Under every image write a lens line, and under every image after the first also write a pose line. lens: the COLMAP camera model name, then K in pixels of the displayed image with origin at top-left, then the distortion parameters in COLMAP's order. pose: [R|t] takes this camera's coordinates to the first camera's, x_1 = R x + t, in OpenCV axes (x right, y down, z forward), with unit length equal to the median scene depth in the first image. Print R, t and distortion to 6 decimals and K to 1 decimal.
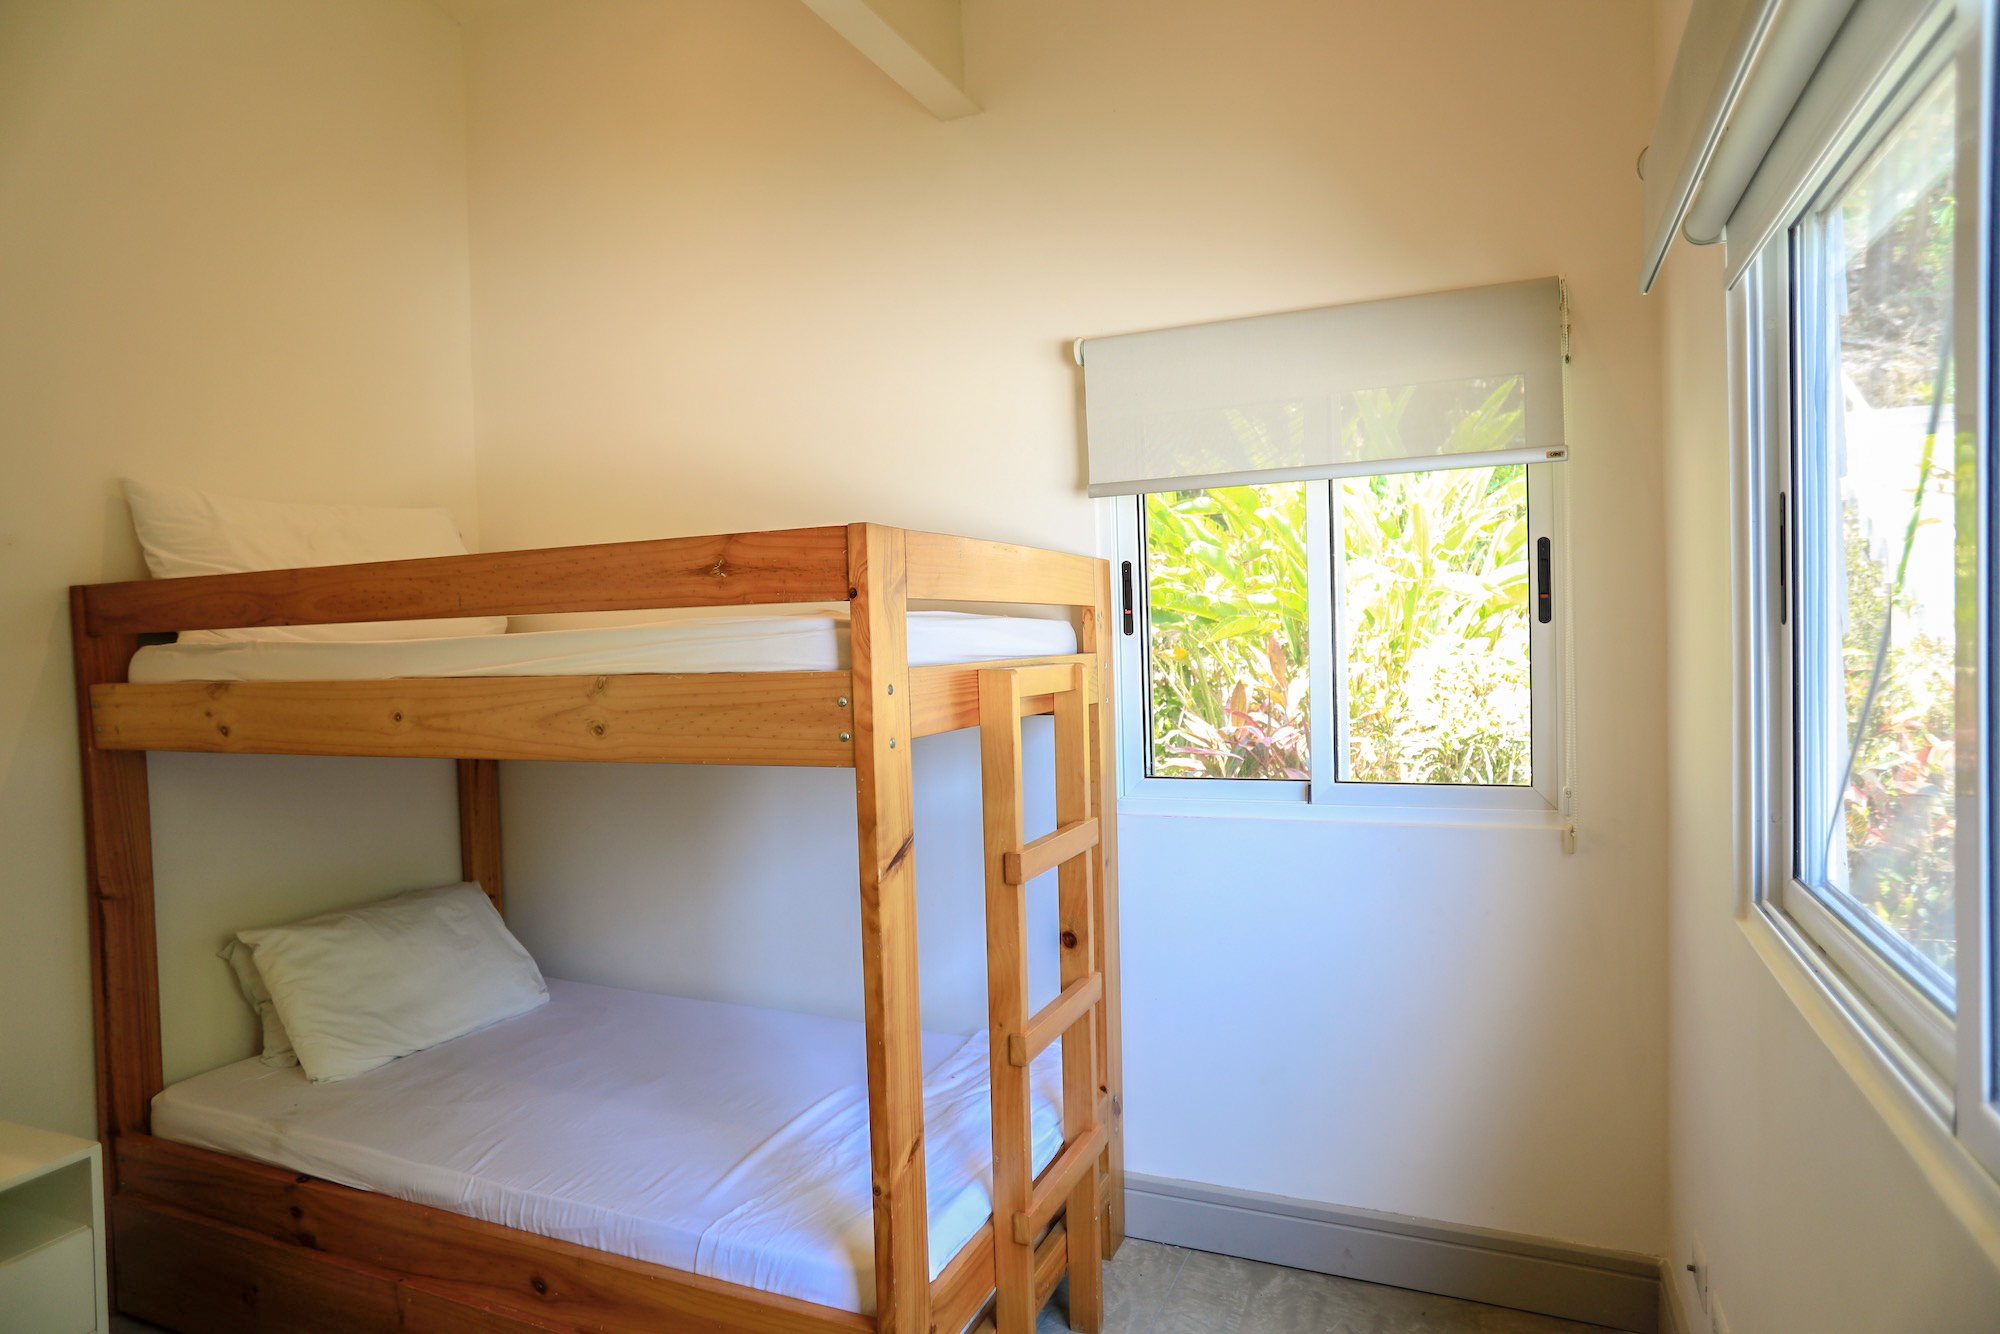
lens RADIAL K [[1142.4, 0, 998.3], [0, 1142.4, 661.7], [0, 0, 1]] dist [-0.070783, 0.051866]
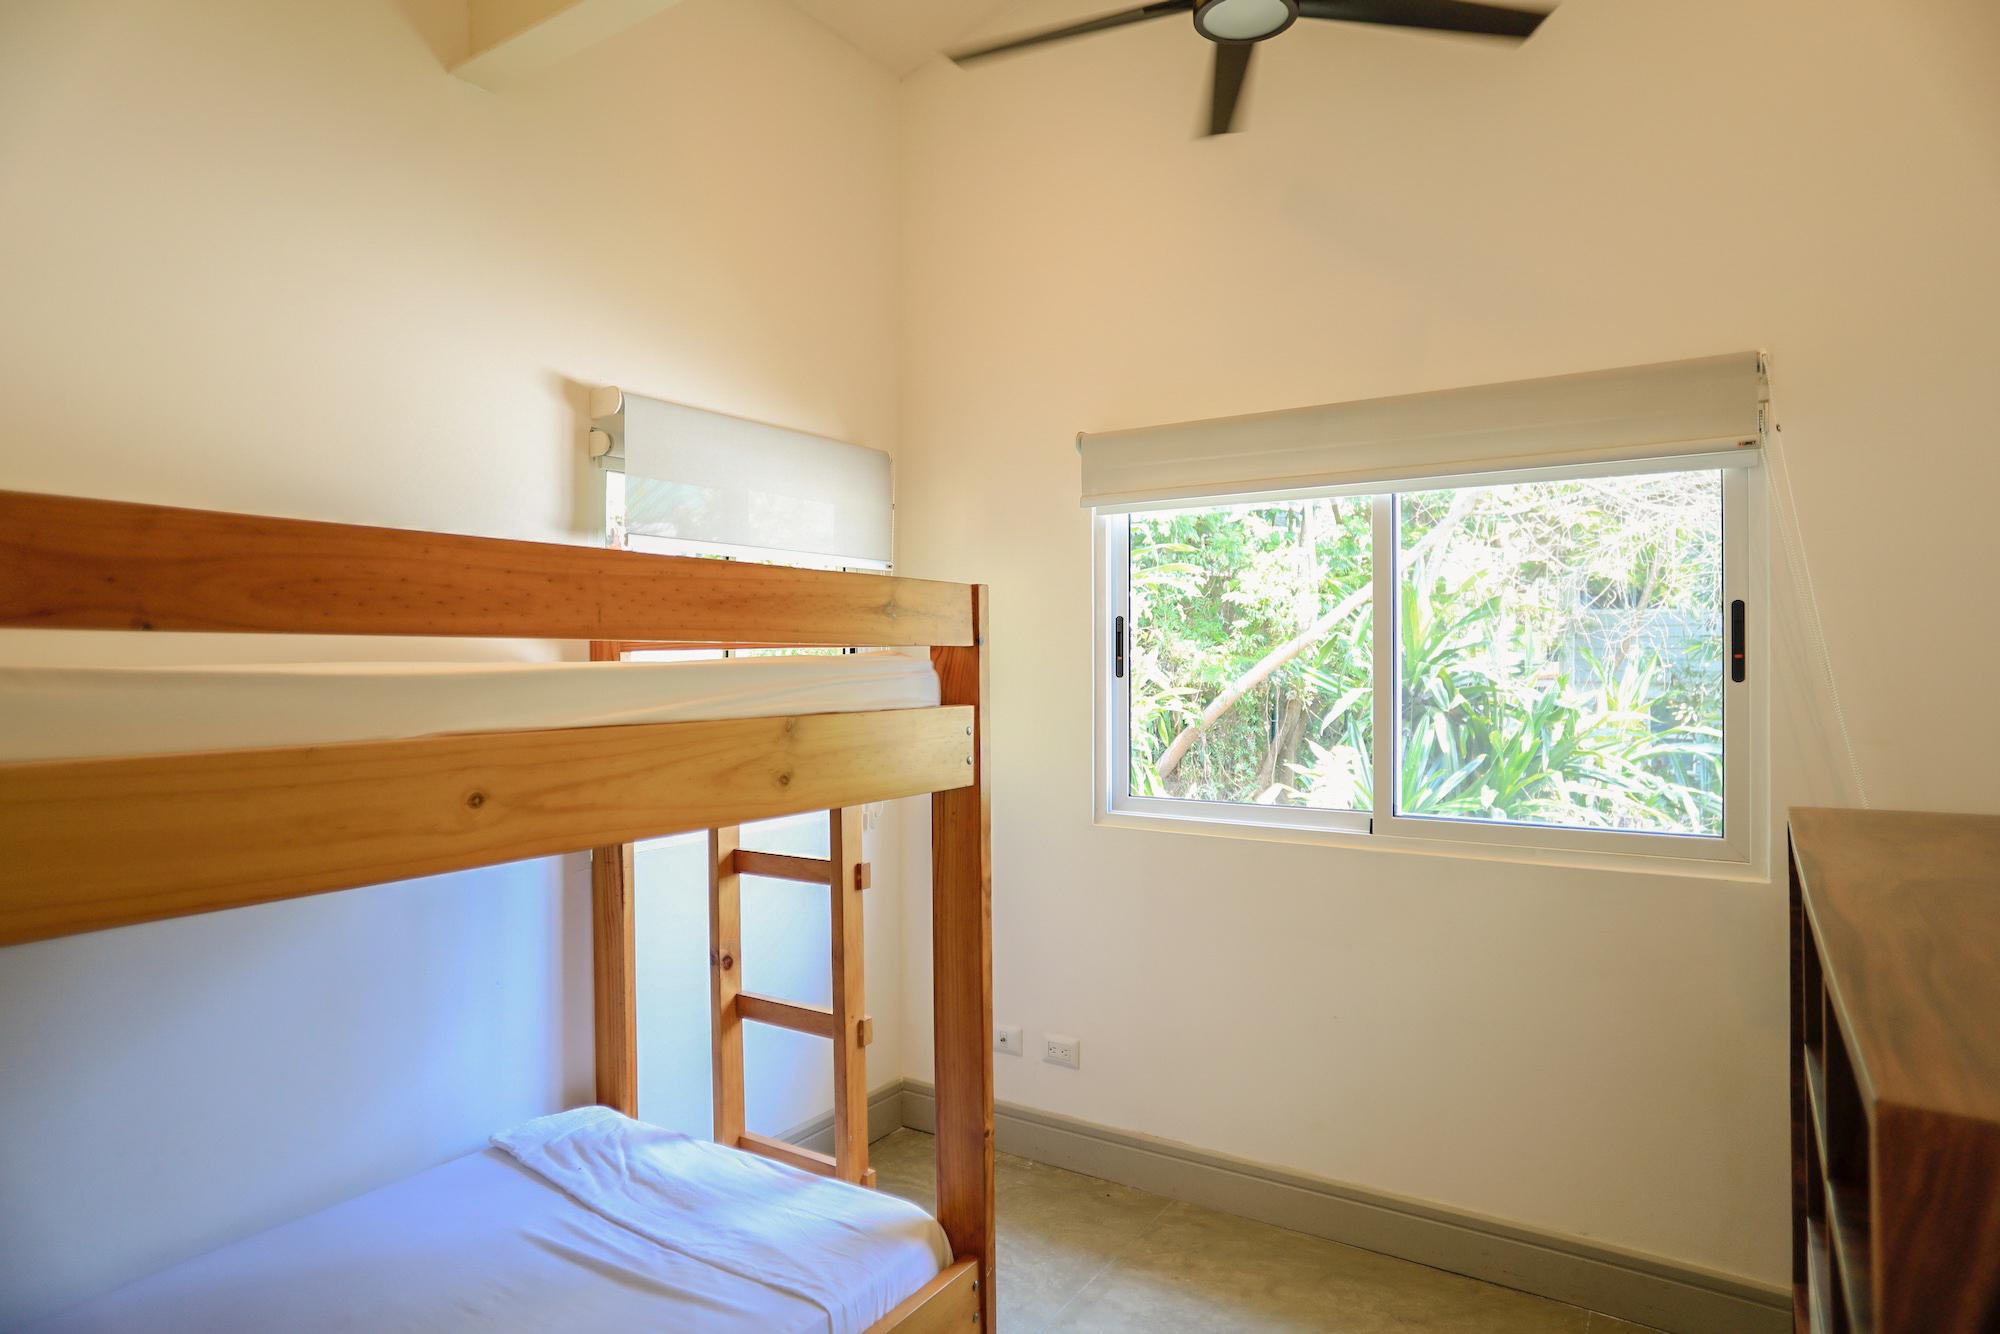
lens RADIAL K [[1142.4, 0, 998.3], [0, 1142.4, 661.7], [0, 0, 1]] dist [-0.070783, 0.051866]
pose [[0.164063, 0.031392, 0.985950, -1.096798], [0.027113, 0.998972, -0.036318, 0.005626], [-0.986077, 0.032690, 0.163044, 0.644592]]
